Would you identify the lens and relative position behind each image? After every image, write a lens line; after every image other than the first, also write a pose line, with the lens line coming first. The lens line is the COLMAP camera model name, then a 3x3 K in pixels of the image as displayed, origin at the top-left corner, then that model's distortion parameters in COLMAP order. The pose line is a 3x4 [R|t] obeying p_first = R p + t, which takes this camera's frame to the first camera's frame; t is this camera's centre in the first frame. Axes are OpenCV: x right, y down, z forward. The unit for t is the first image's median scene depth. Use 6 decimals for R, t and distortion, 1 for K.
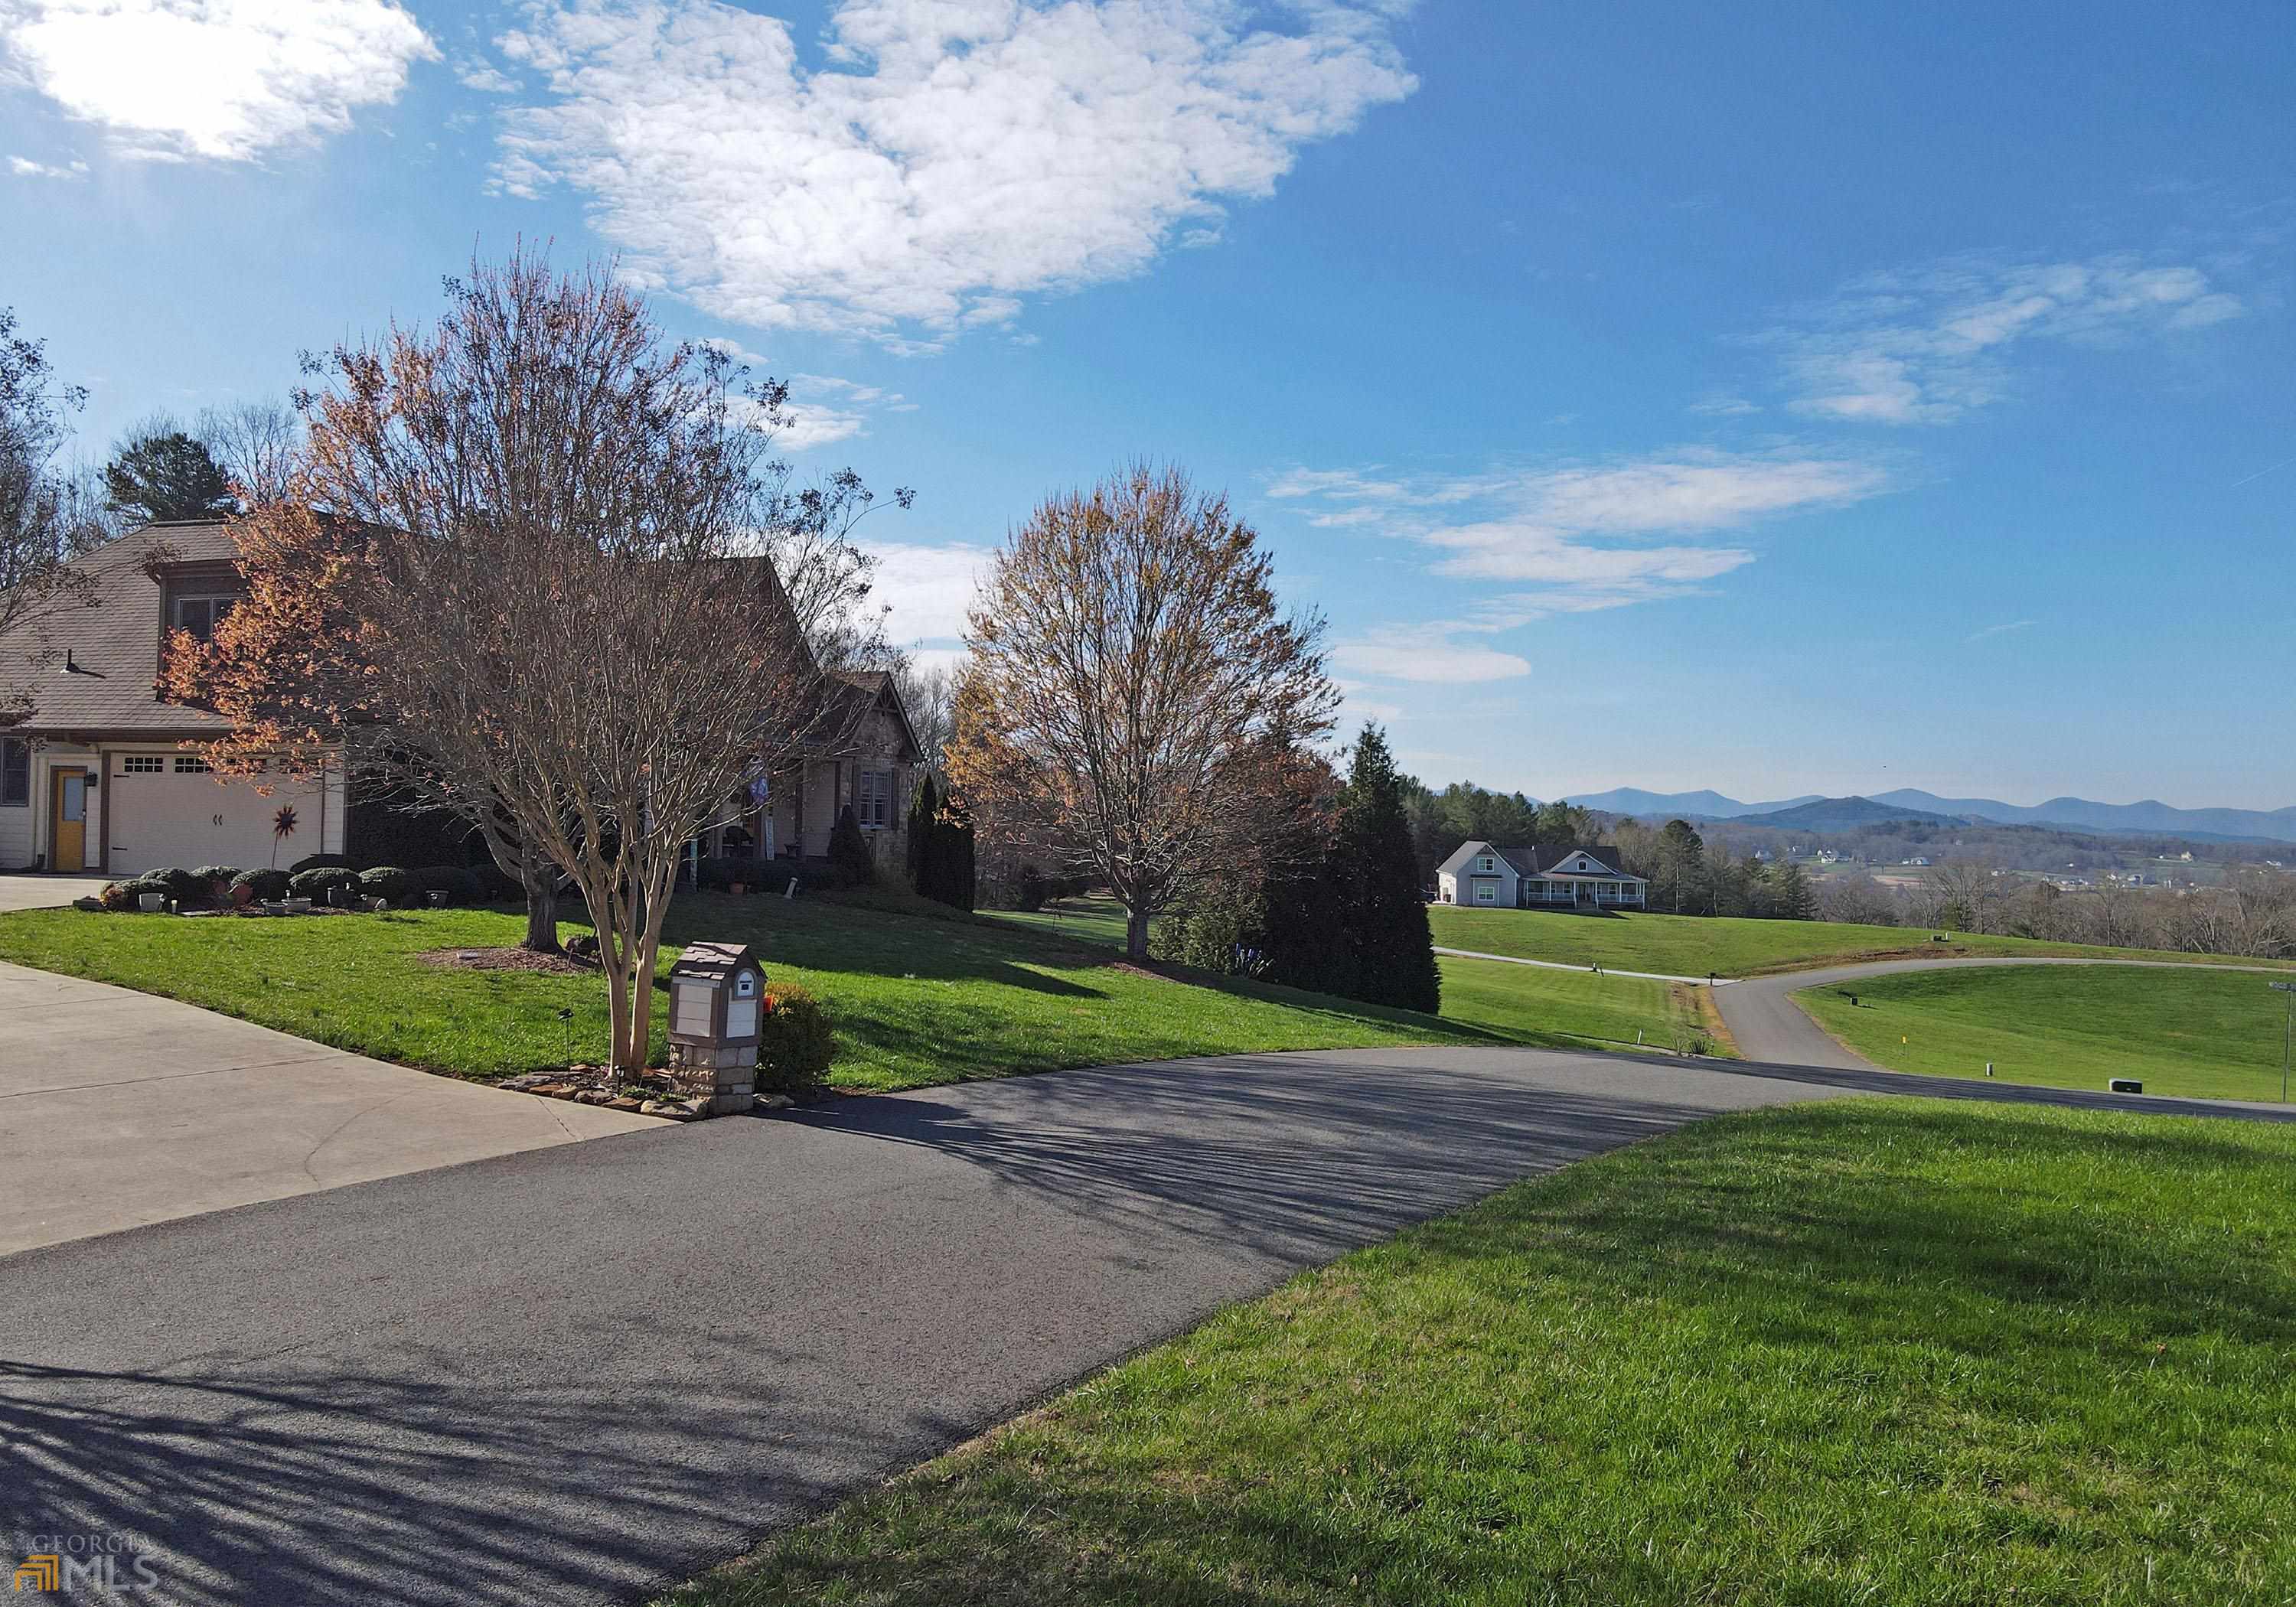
lens RADIAL K [[2029.6, 0, 1148.0], [0, 2029.6, 803.5], [0, 0, 1]] dist [0.015938, 0.016283]
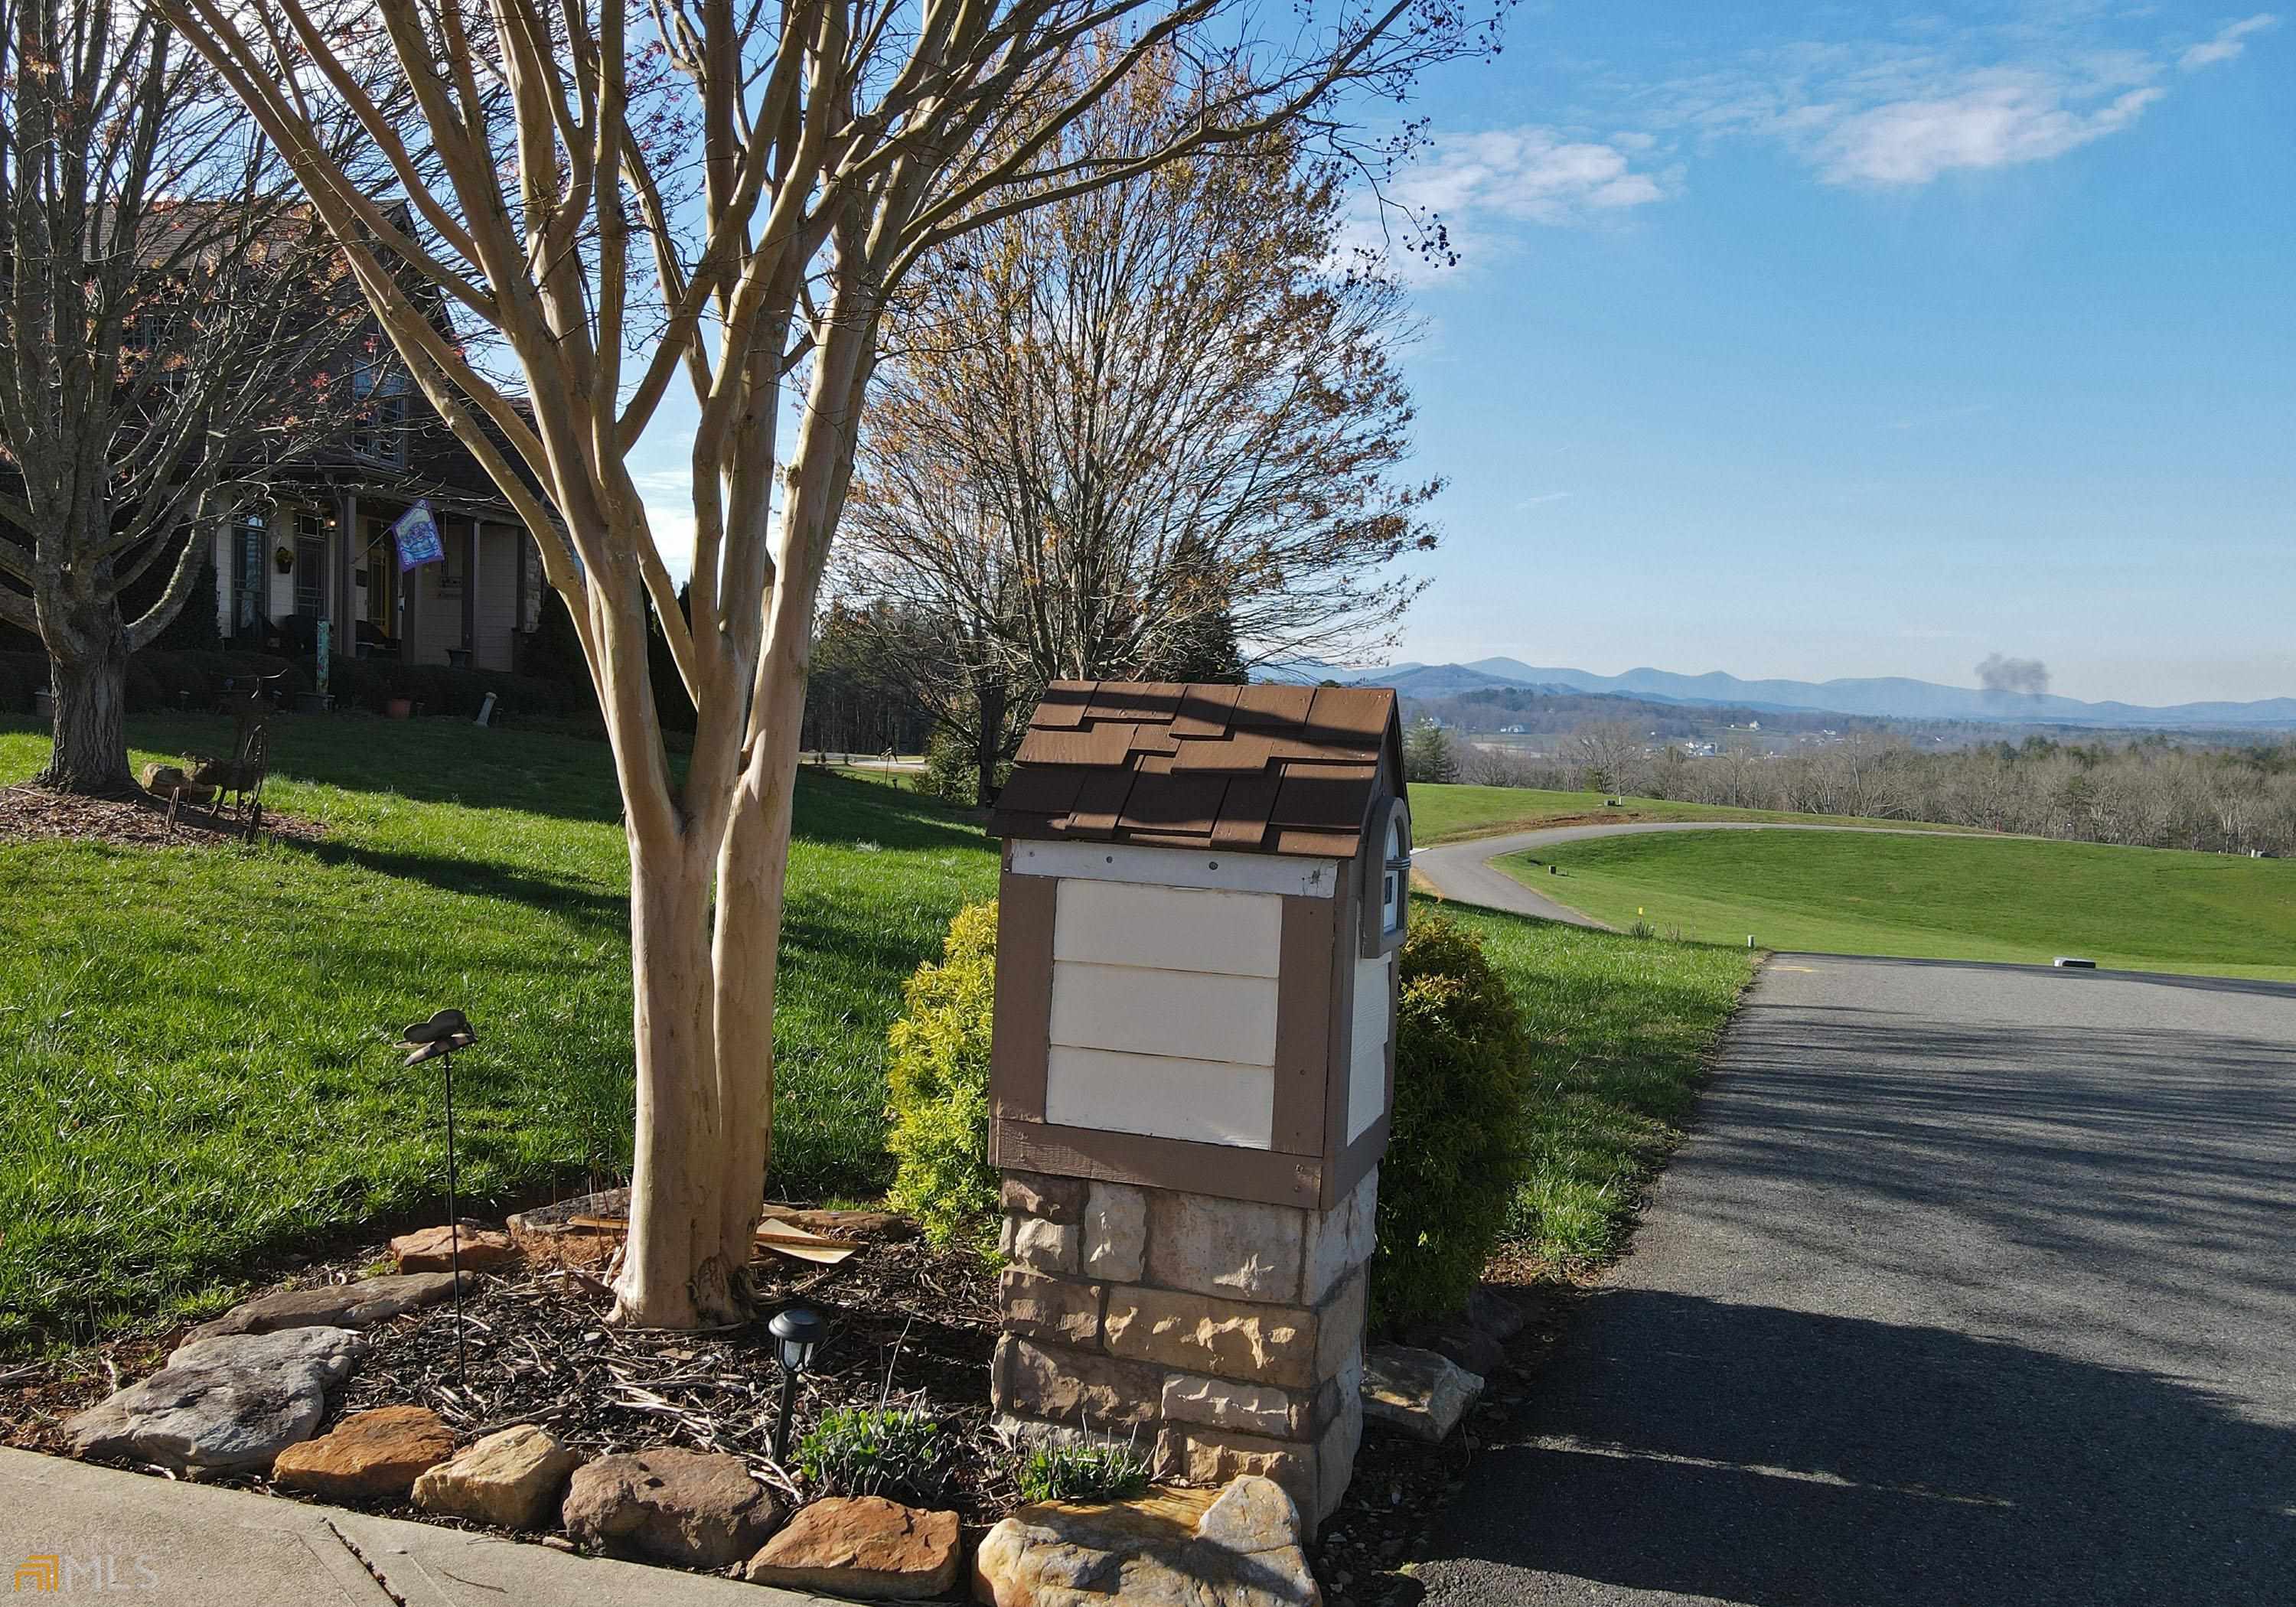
lens RADIAL K [[2029.6, 0, 1148.0], [0, 2029.6, 803.5], [0, 0, 1]] dist [0.015938, 0.016283]
pose [[0.974348, -0.004525, 0.225000, -0.040334], [-0.009455, 0.998092, 0.061017, 0.010346], [-0.224847, -0.061580, 0.972446, 0.121215]]
